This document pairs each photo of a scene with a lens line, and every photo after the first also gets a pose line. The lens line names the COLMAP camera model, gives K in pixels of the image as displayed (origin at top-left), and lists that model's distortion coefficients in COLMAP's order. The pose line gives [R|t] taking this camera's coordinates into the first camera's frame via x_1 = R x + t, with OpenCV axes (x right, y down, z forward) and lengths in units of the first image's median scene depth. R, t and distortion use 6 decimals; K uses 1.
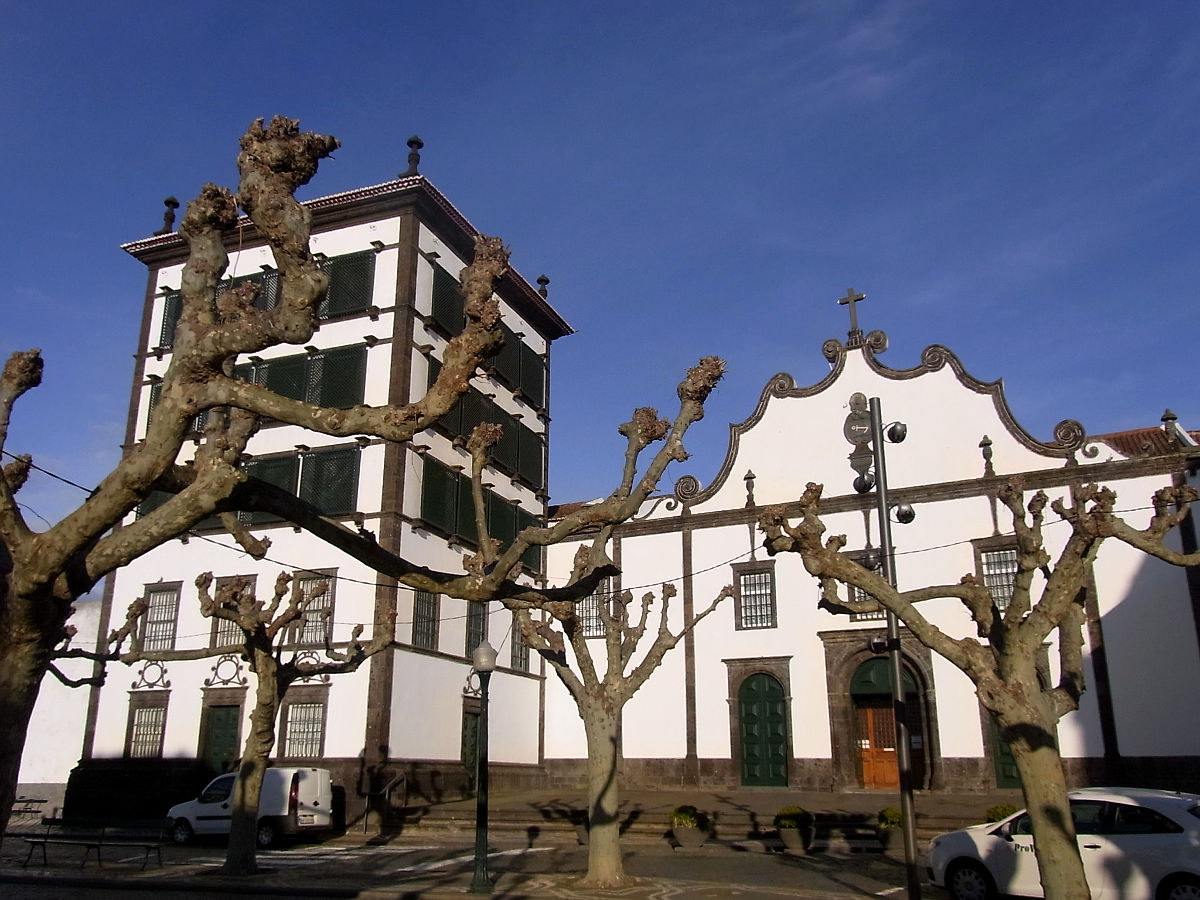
lens RADIAL K [[996.1, 0, 604.2], [0, 996.1, 469.3], [0, 0, 1]] dist [-0.113043, 0.103664]
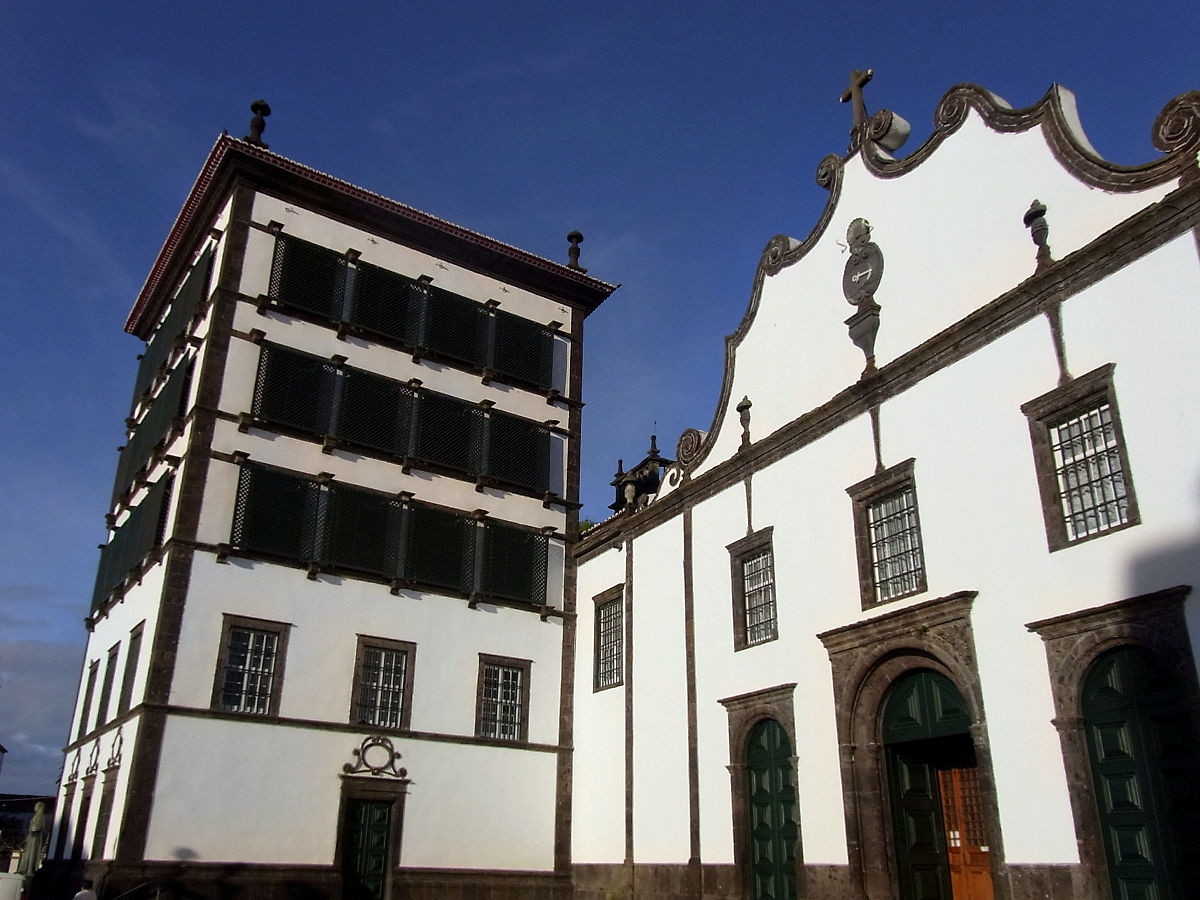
lens RADIAL K [[996.1, 0, 604.2], [0, 996.1, 469.3], [0, 0, 1]] dist [-0.113043, 0.103664]
pose [[0.822862, -0.208923, -0.528440, 0.428809], [0.159074, 0.977468, -0.138748, 0.129333], [0.545521, 0.030109, 0.837556, 0.455438]]
